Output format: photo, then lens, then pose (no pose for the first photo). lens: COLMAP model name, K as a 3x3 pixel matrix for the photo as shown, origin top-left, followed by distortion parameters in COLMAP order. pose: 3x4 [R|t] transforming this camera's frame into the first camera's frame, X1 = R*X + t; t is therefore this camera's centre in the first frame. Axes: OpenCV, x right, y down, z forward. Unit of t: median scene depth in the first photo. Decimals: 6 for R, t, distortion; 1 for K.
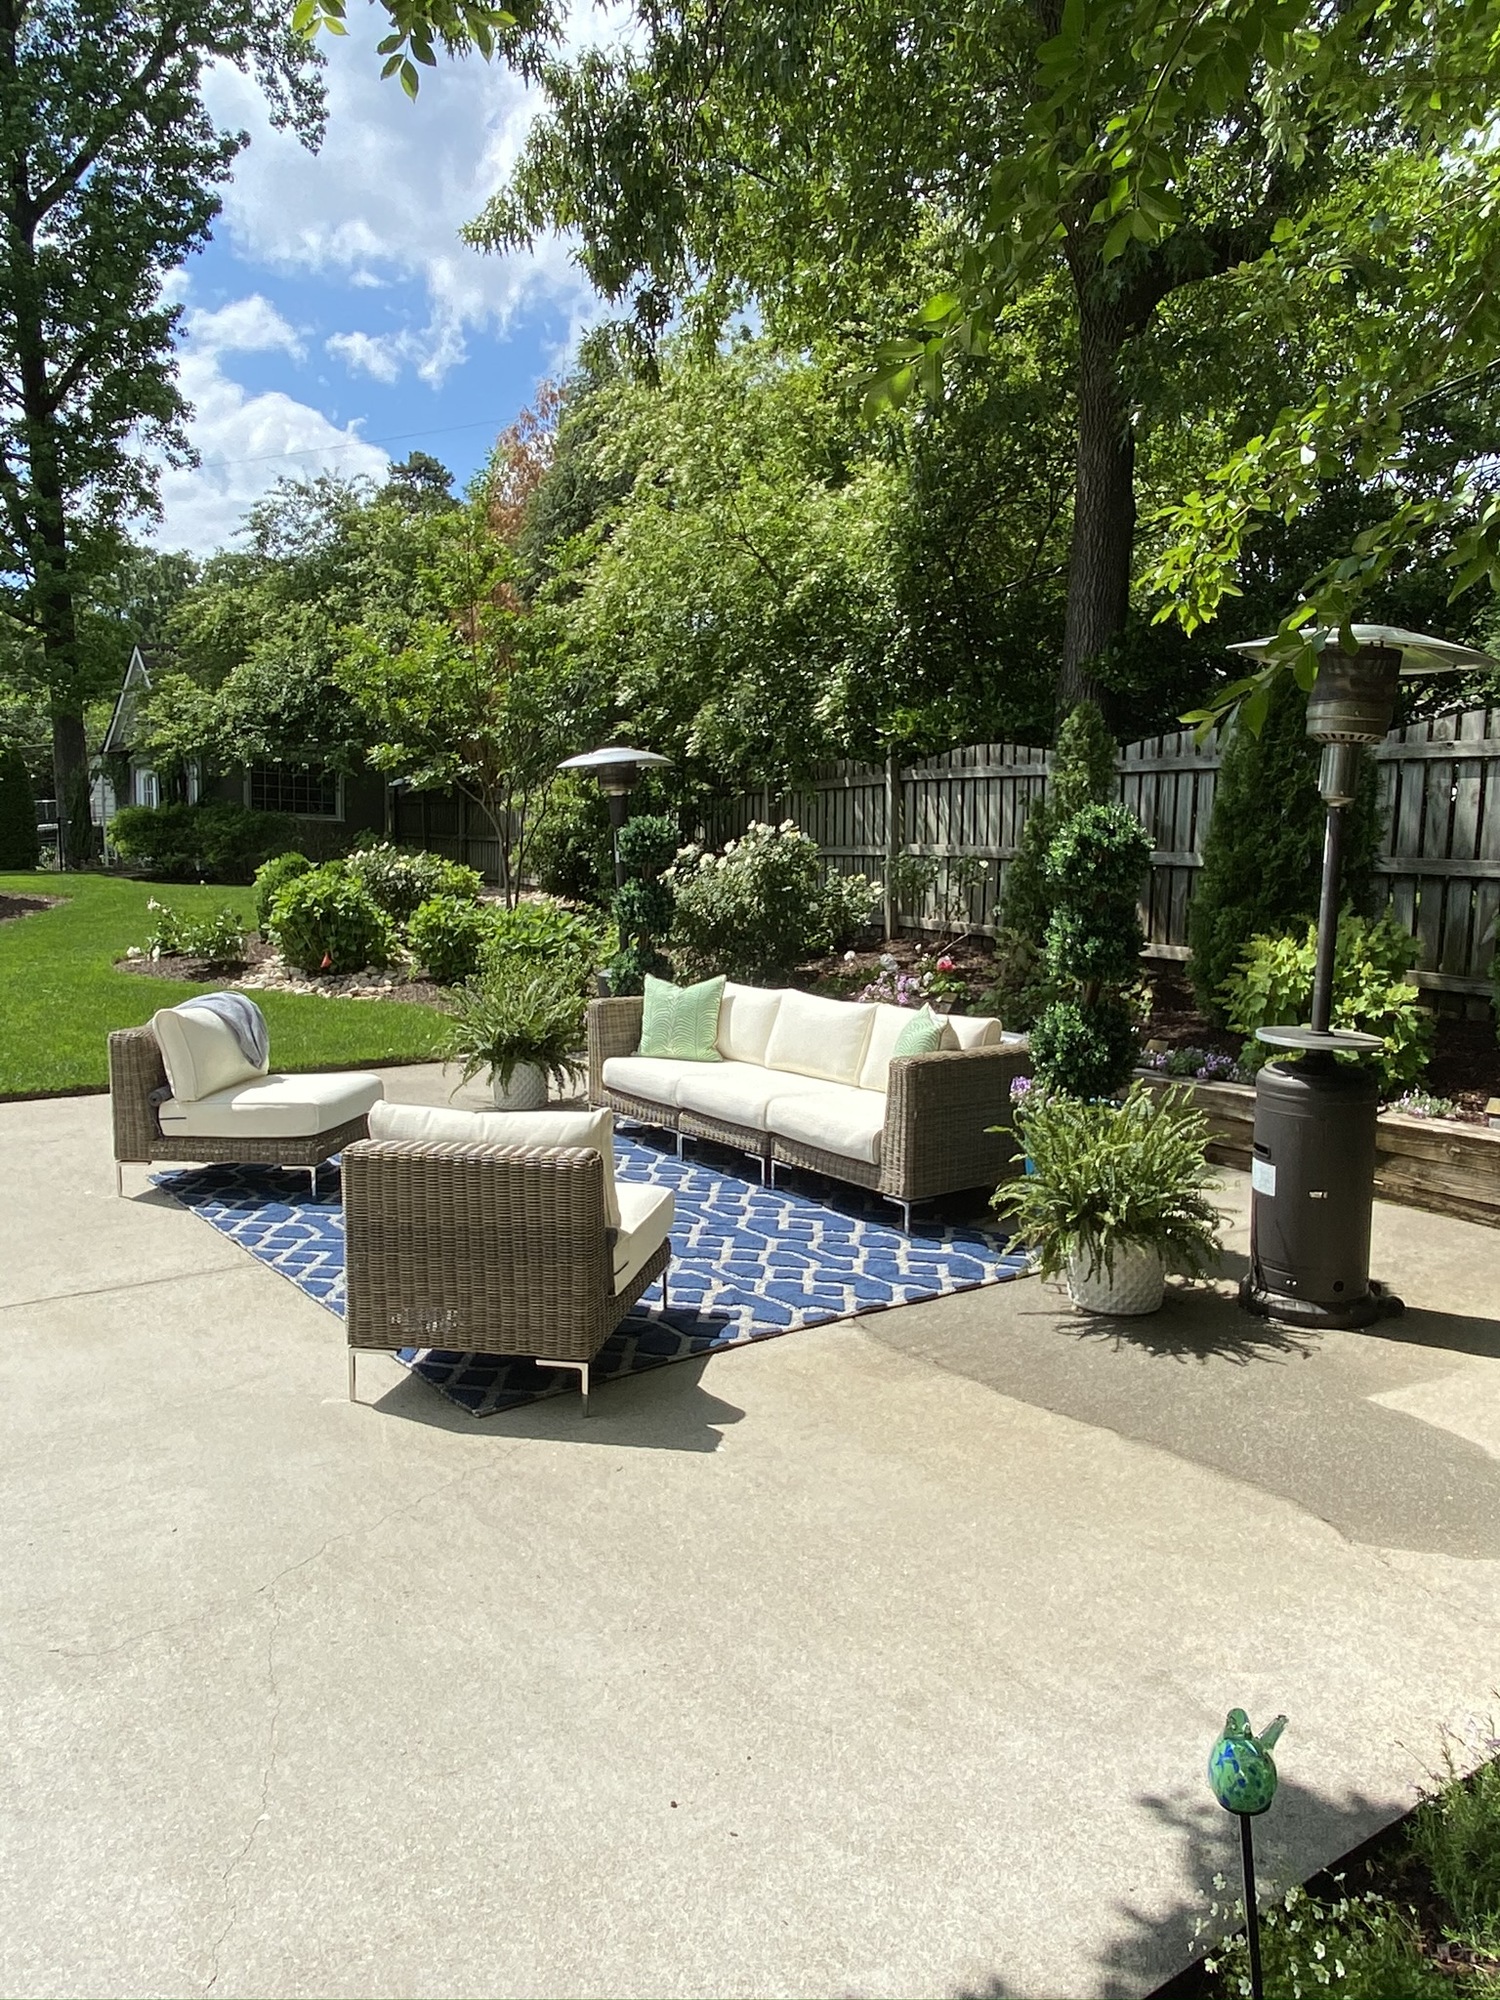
lens RADIAL K [[1412.9, 0, 764.1], [0, 1412.9, 1005.0], [0, 0, 1]] dist [0.086266, -0.106254]
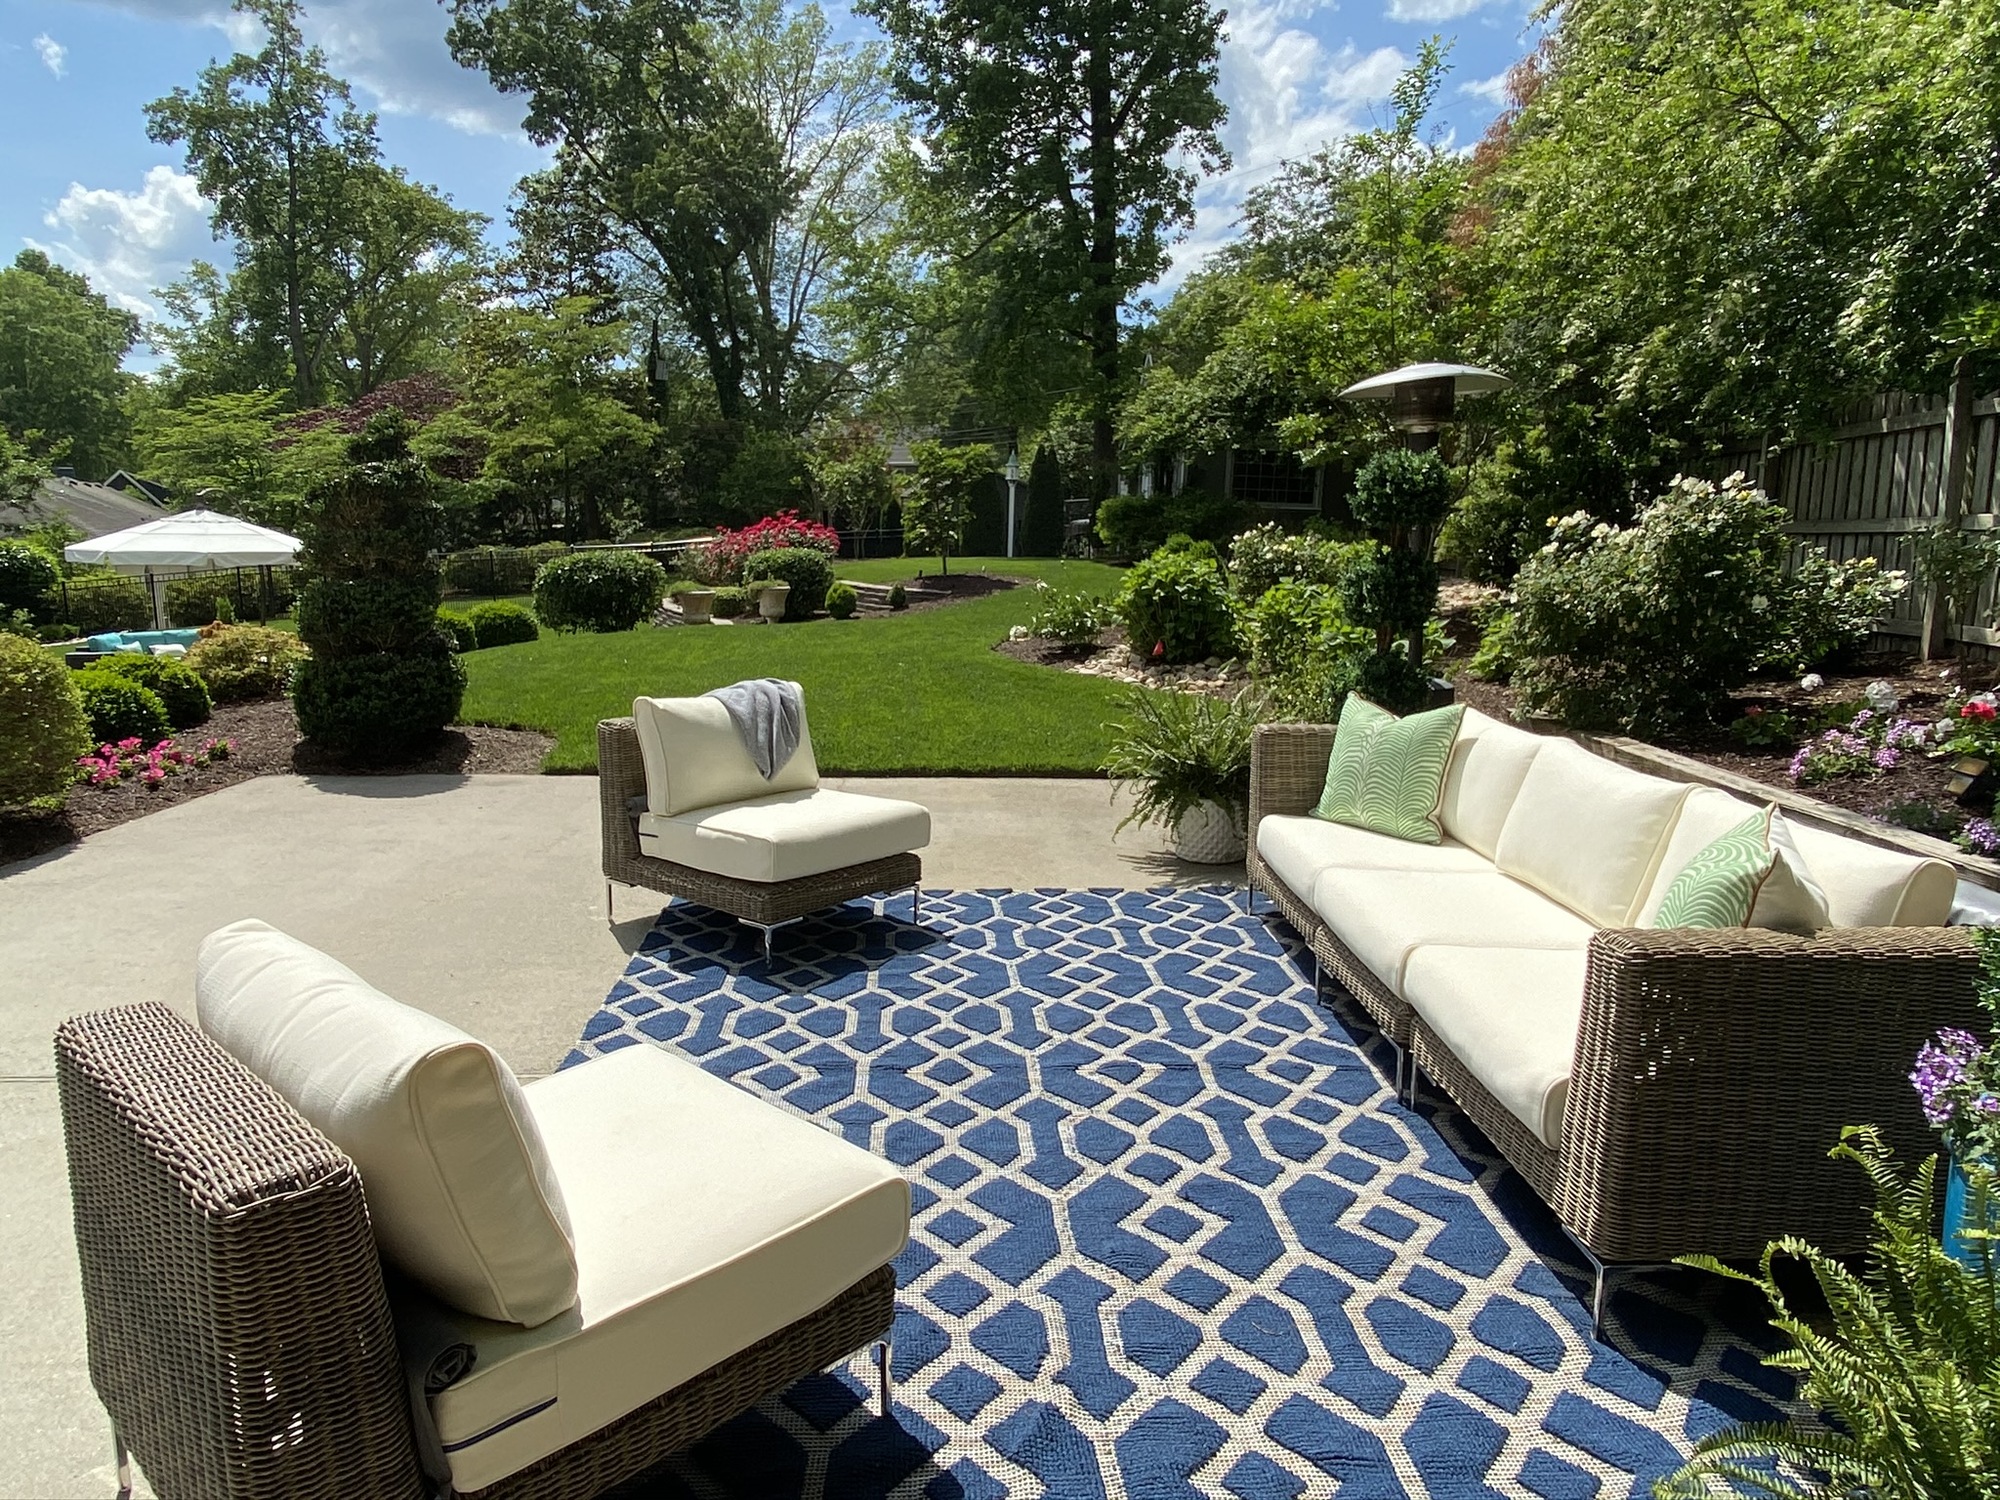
lens RADIAL K [[1293.7, 0, 1000.0], [0, 1293.7, 750.0], [0, 0, 1]] dist [0.084904, -0.108274]
pose [[0.832450, 0.095420, -0.545822, 0.066583], [-0.070517, 0.995295, 0.066449, -0.014061], [0.549595, -0.016826, 0.835262, 0.244133]]
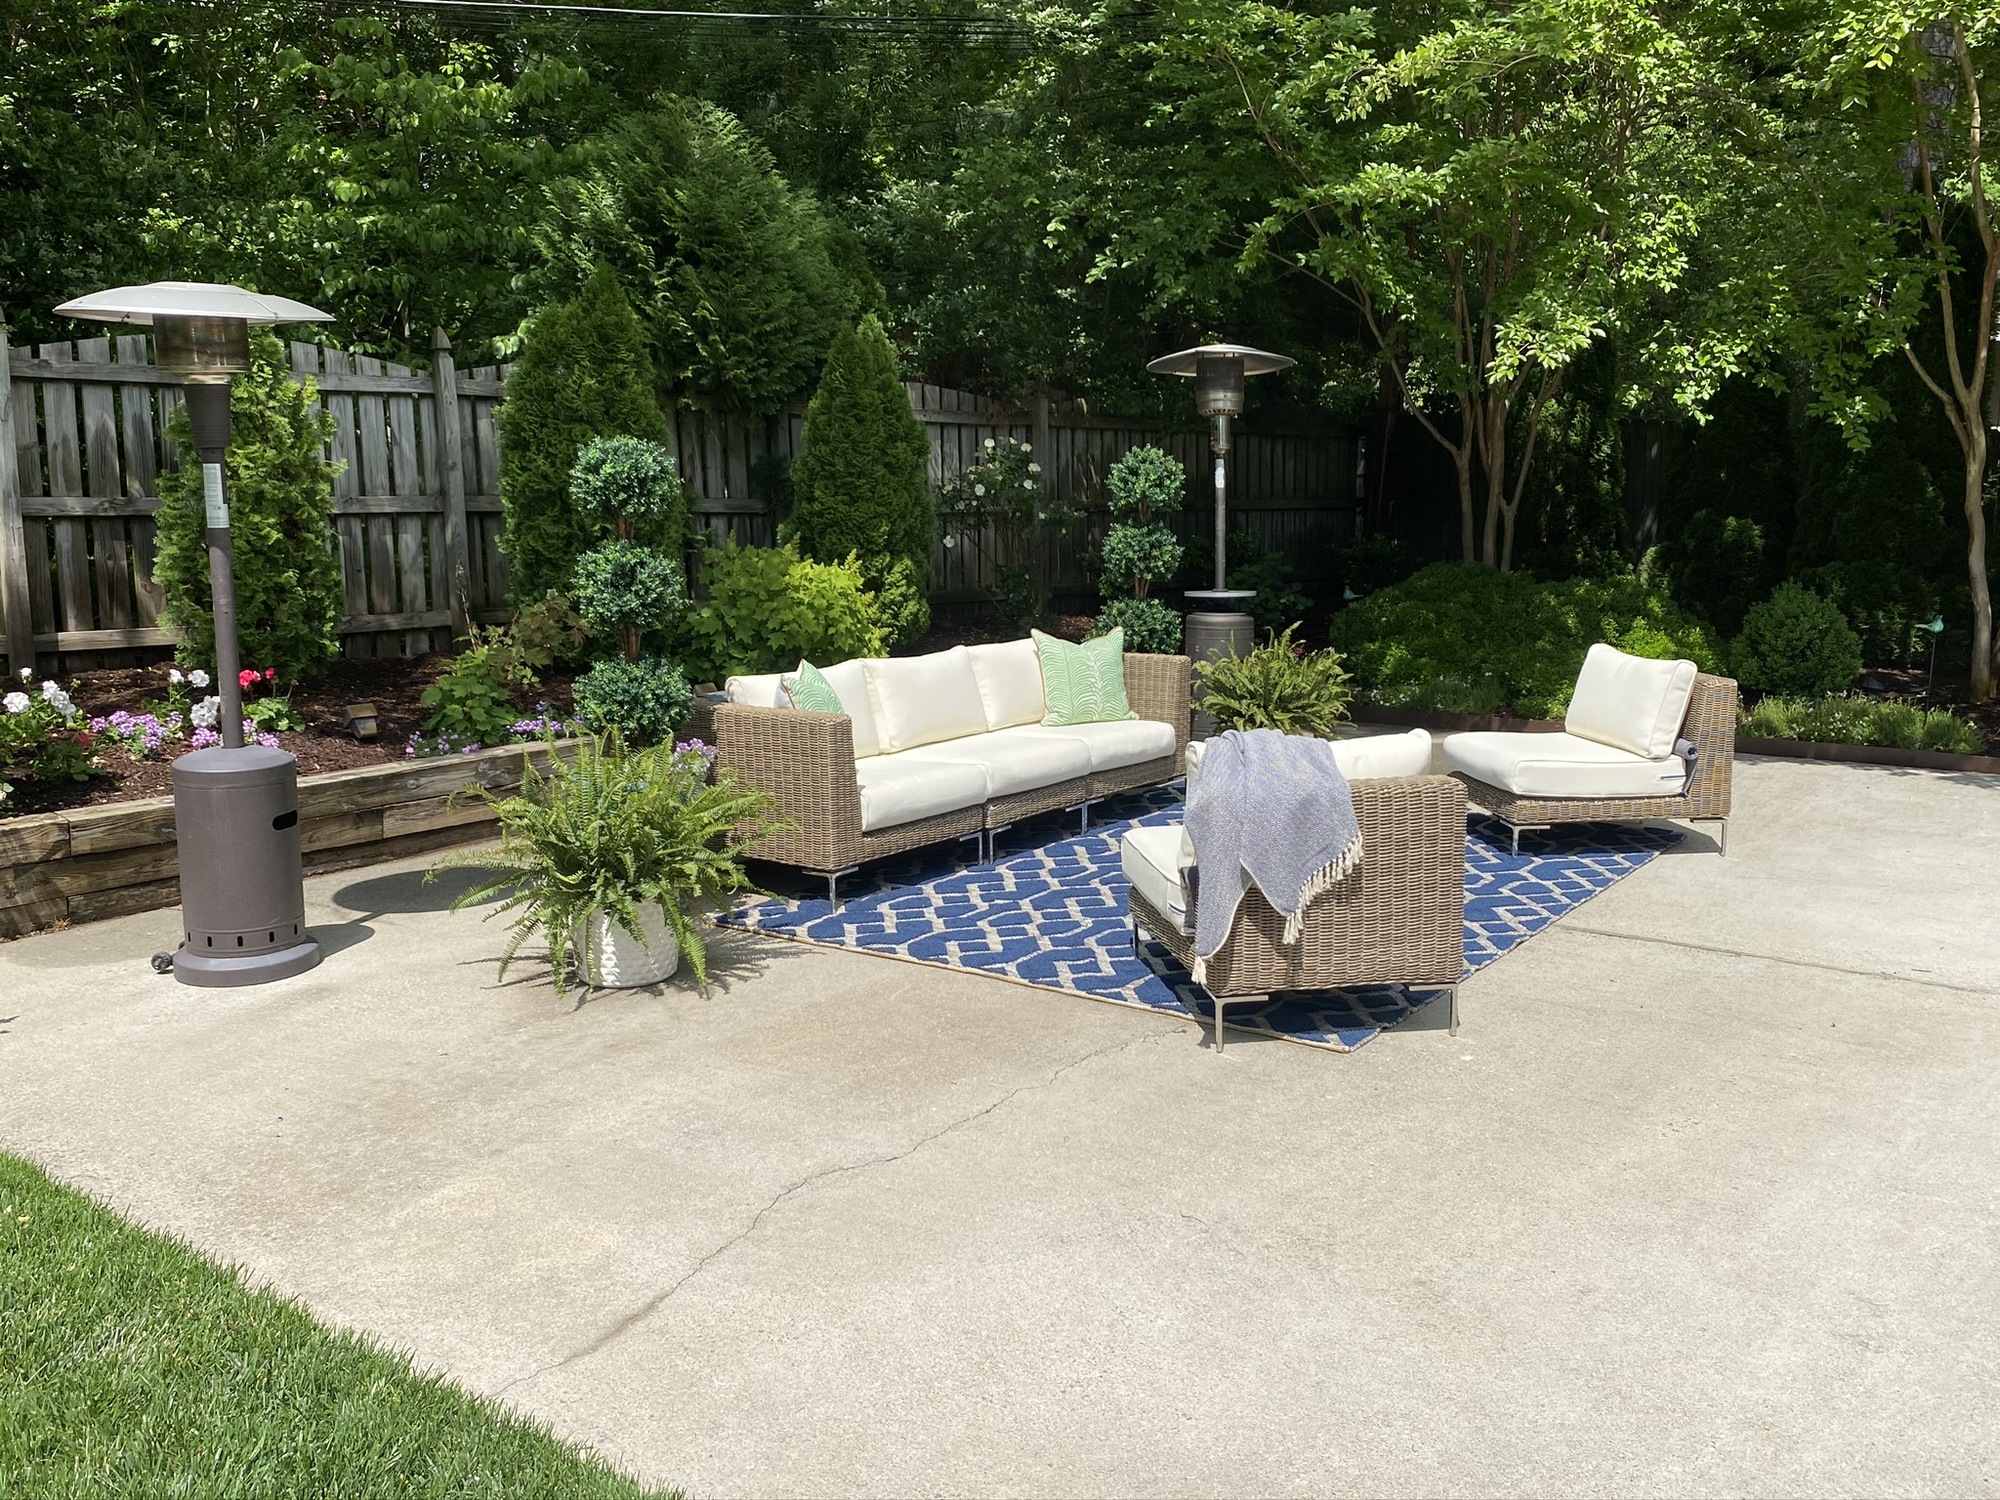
lens RADIAL K [[1692.0, 0, 1000.0], [0, 1692.0, 750.0], [0, 0, 1]] dist [0.103246, -0.176552]
pose [[-0.293075, -0.151354, 0.944033, -0.531176], [0.118627, 0.974004, 0.192987, -0.078749], [-0.948702, 0.168547, -0.267501, 0.669262]]
